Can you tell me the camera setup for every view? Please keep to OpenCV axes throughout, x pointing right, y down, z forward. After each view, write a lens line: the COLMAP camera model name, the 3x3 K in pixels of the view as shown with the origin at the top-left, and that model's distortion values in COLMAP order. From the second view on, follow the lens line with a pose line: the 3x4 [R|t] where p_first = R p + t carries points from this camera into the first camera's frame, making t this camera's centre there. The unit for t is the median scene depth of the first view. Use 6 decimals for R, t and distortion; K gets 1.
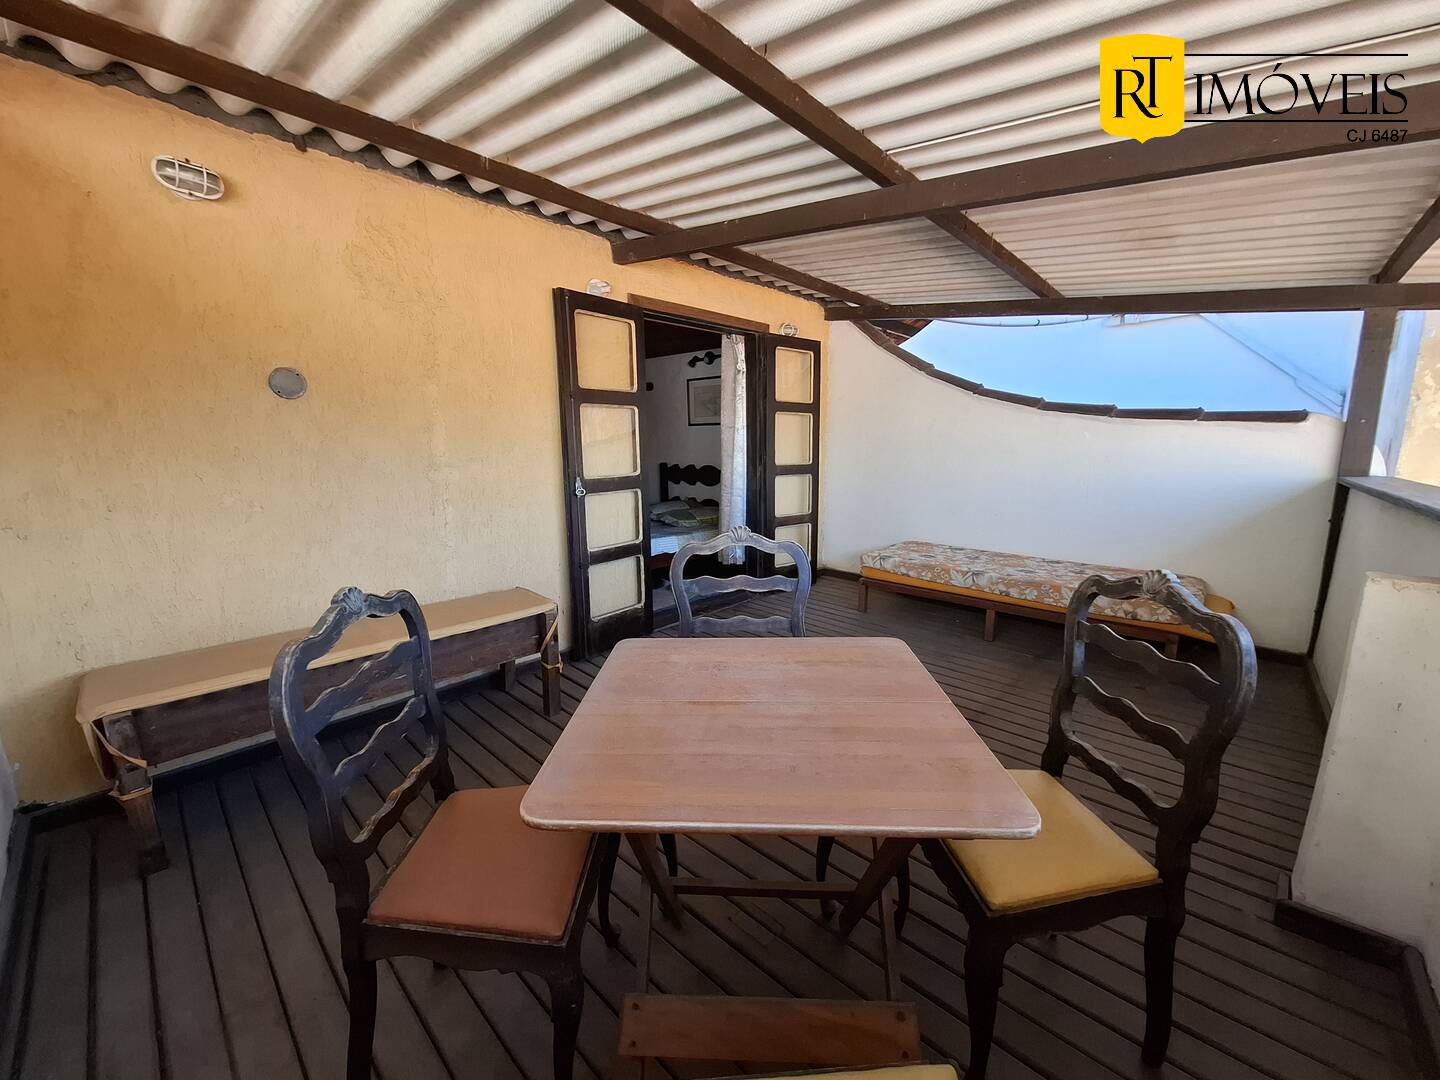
lens RADIAL K [[564.9, 0, 720.0], [0, 564.9, 540.0], [0, 0, 1]] dist [-0.002555, -0.000184]
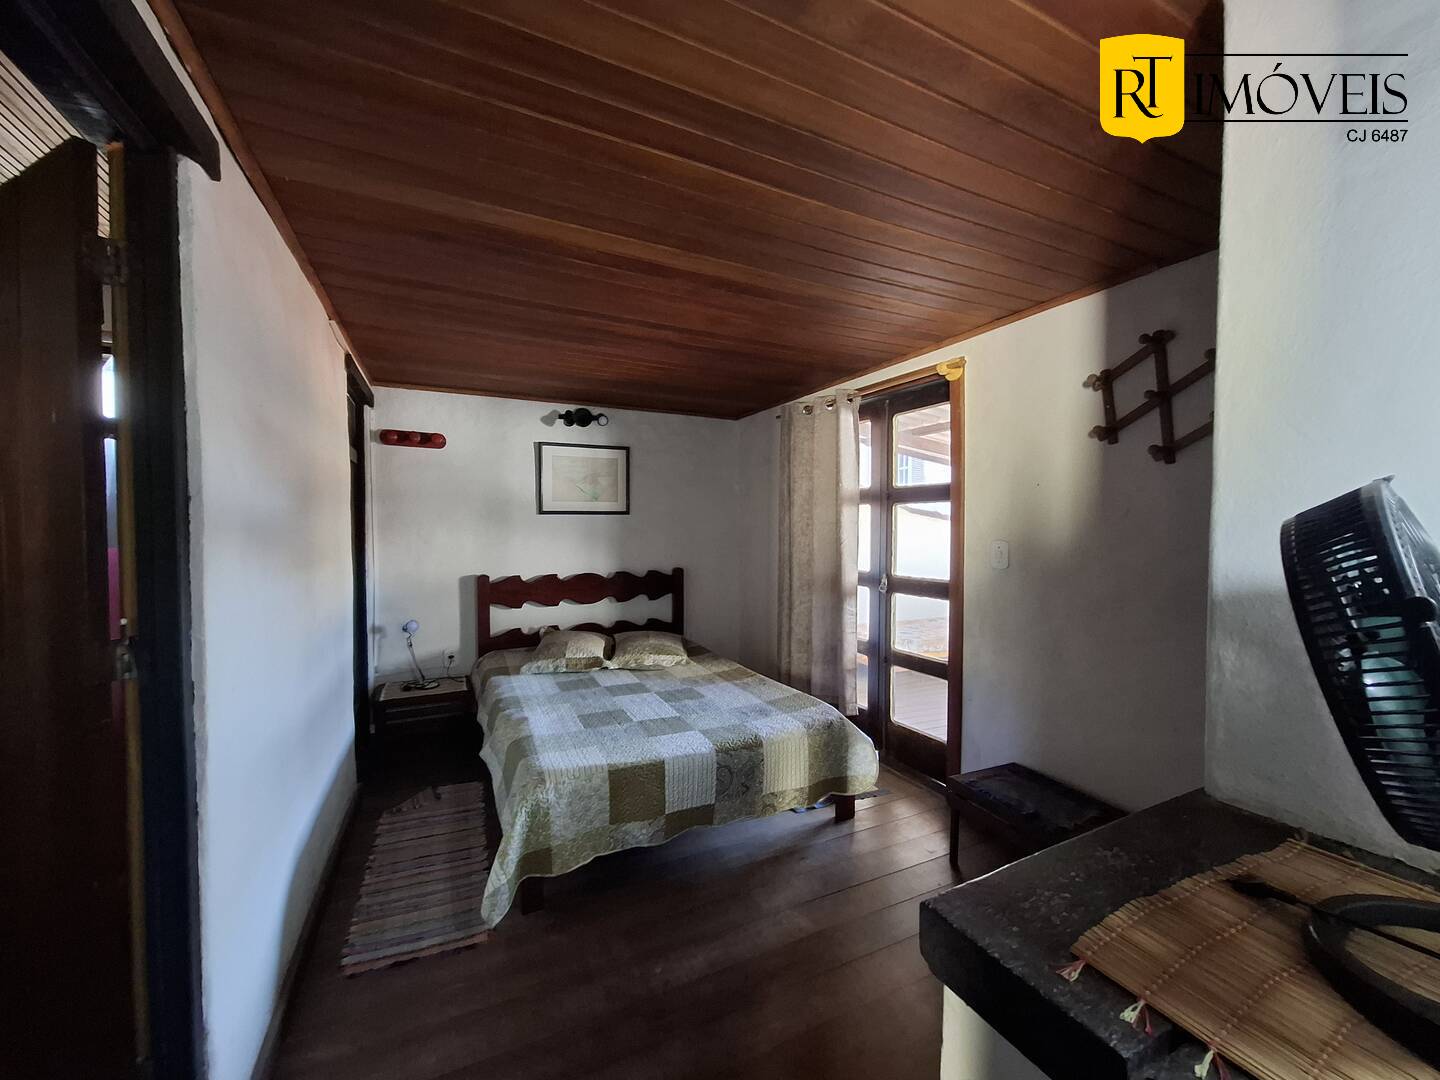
lens RADIAL K [[564.9, 0, 720.0], [0, 564.9, 540.0], [0, 0, 1]] dist [-0.002555, -0.000184]
pose [[0.364101, -0.015194, 0.931235, -0.568385], [0.155446, 0.986834, -0.044676, -0.113110], [-0.918296, 0.161023, 0.361669, 0.588664]]
